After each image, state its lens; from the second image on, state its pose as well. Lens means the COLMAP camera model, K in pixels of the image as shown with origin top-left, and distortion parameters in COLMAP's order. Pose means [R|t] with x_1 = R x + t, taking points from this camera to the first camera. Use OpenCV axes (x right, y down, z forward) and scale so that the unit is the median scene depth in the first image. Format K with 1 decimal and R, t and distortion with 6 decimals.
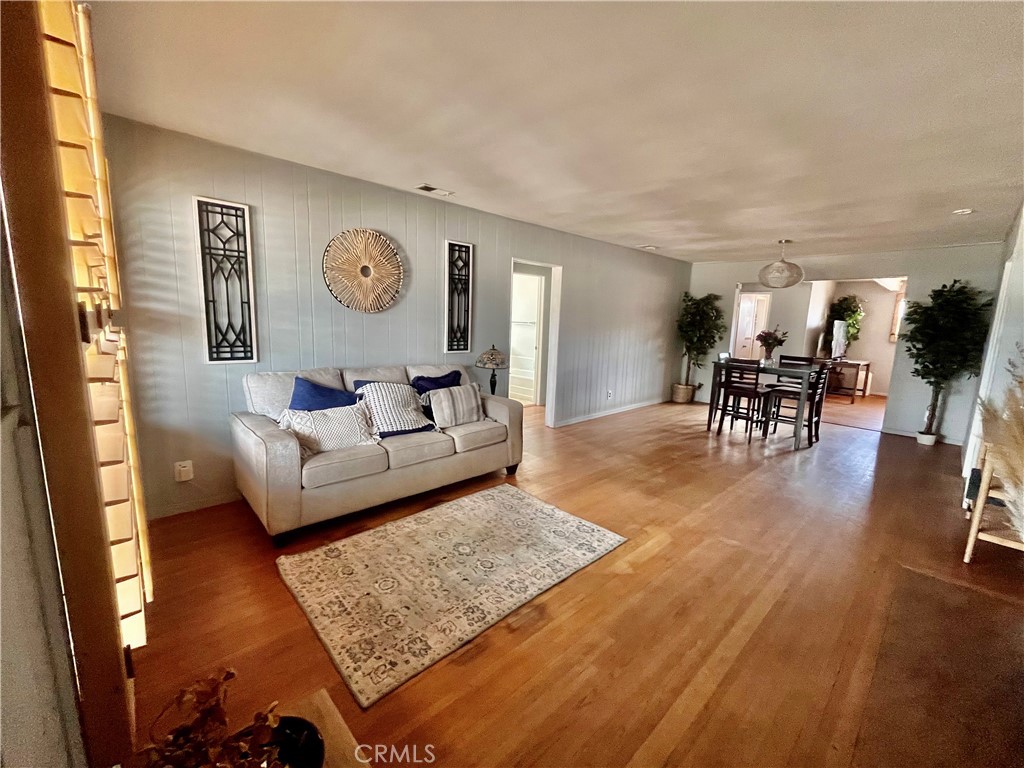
lens RADIAL K [[413.7, 0, 512.9], [0, 413.7, 382.0], [0, 0, 1]] dist [-0.000295, 0.000489]
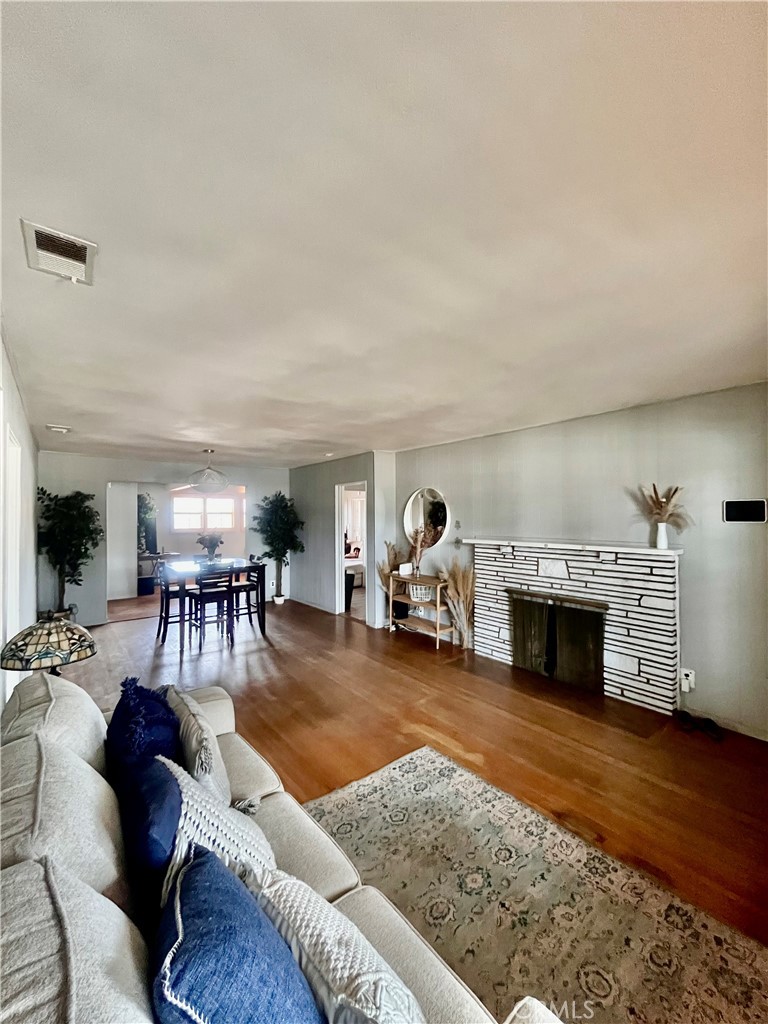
lens RADIAL K [[413.7, 0, 384.9], [0, 413.7, 514.8], [0, 0, 1]] dist [-0.000295, 0.000489]
pose [[0.084052, -0.031203, 0.995973, -0.837904], [0.159138, 0.987101, 0.017495, -0.256325], [-0.983672, 0.157027, 0.087933, 1.019320]]
